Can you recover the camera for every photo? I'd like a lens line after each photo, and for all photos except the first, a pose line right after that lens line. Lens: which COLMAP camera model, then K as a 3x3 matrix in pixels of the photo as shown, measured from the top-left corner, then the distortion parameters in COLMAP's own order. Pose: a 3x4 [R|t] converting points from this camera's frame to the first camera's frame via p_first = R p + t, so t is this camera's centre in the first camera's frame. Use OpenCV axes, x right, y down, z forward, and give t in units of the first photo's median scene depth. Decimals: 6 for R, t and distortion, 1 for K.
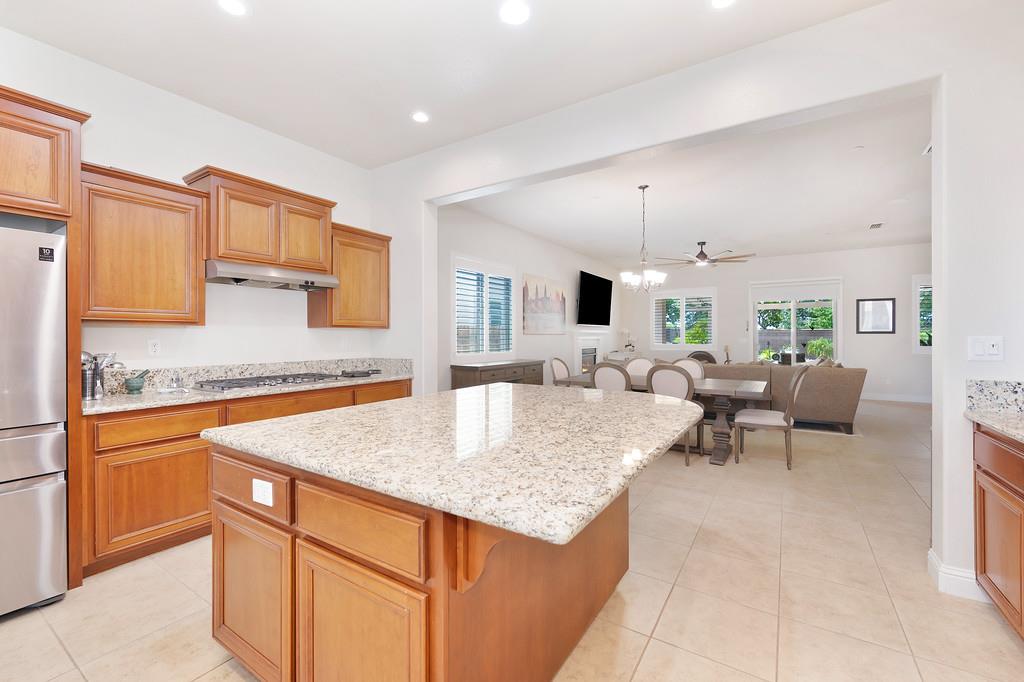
lens RADIAL K [[417.7, 0, 515.6], [0, 417.7, 337.3], [0, 0, 1]] dist [-0.002780, -0.000235]
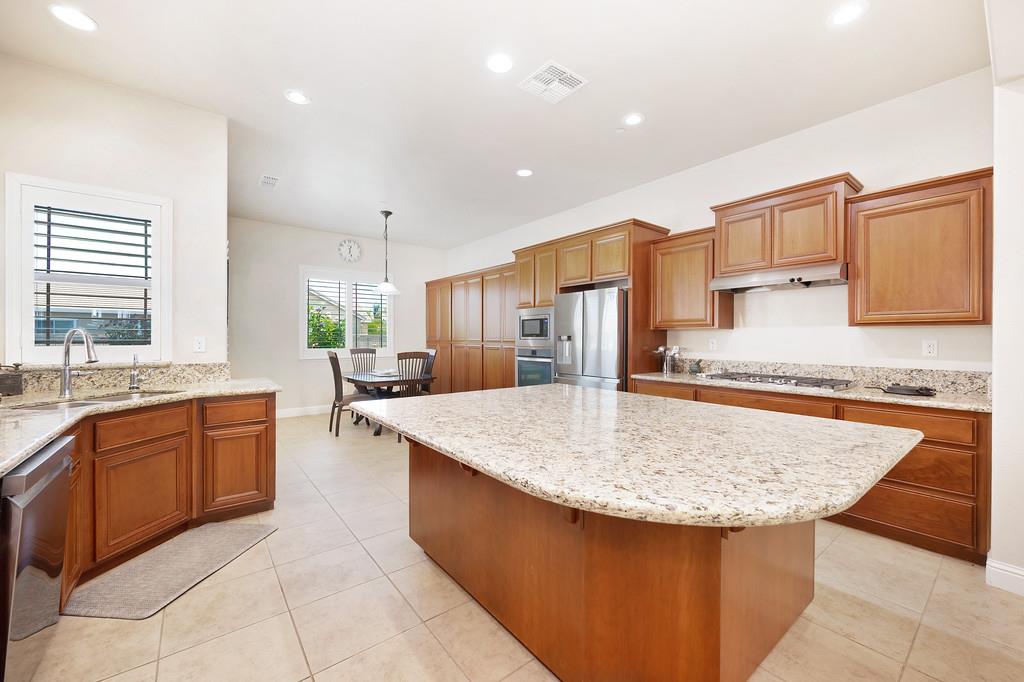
lens RADIAL K [[403.6, 0, 514.0], [0, 403.6, 337.2], [0, 0, 1]] dist [-0.006825, 0.000150]
pose [[-0.312981, 0.003325, -0.949754, 0.275801], [-0.002356, 0.999988, 0.004277, -0.002231], [0.949757, 0.003576, -0.312969, 0.335985]]
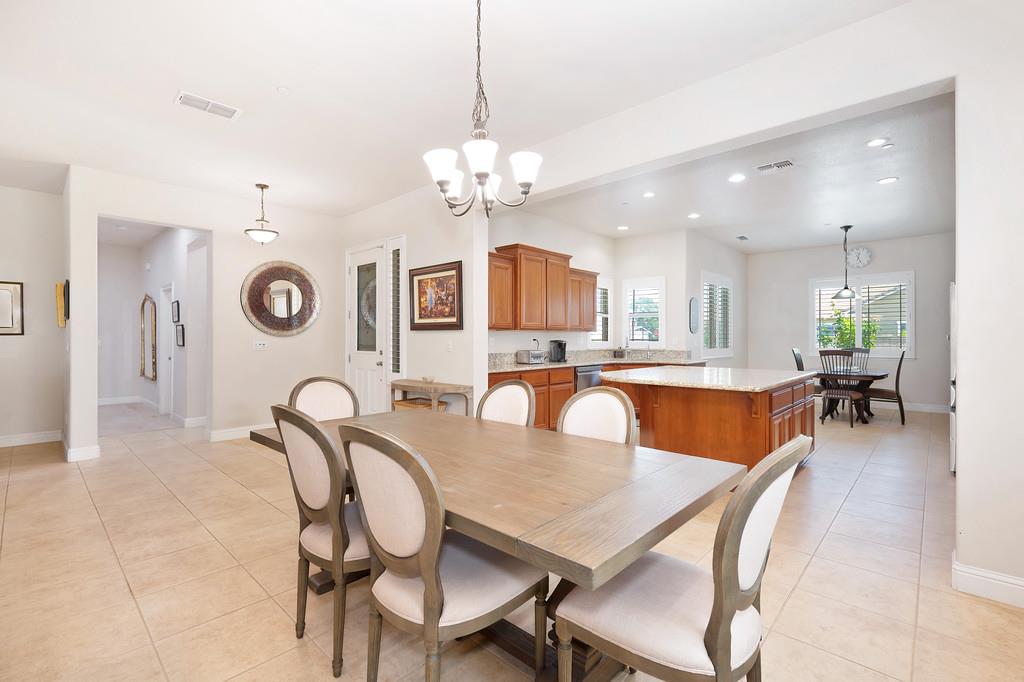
lens RADIAL K [[463.0, 0, 510.9], [0, 463.0, 338.0], [0, 0, 1]] dist [-0.002975, 0.000873]
pose [[-0.986798, 0.003216, 0.161923, 0.146042], [0.002898, 0.999993, -0.002199, 0.002970], [-0.161929, -0.001701, -0.986801, 1.095666]]
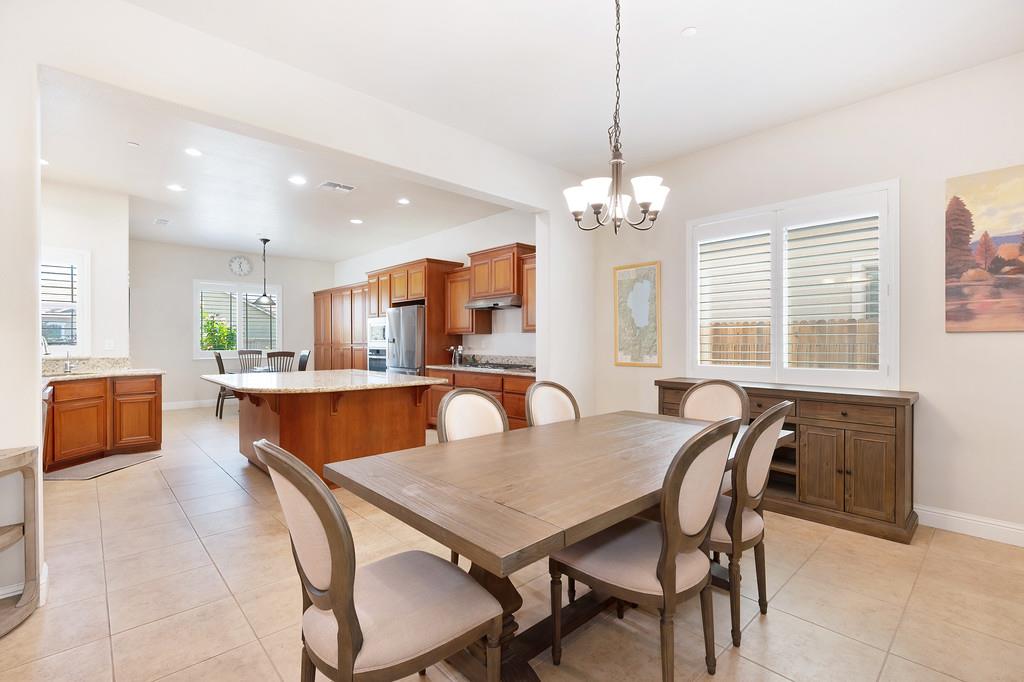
lens RADIAL K [[463.0, 0, 516.6], [0, 463.0, 340.0], [0, 0, 1]] dist [-0.002975, 0.000873]
pose [[-0.232060, 0.002804, -0.972697, 0.607417], [0.000235, 0.999996, 0.002826, -0.002338], [0.972701, 0.000427, -0.232060, 0.776489]]
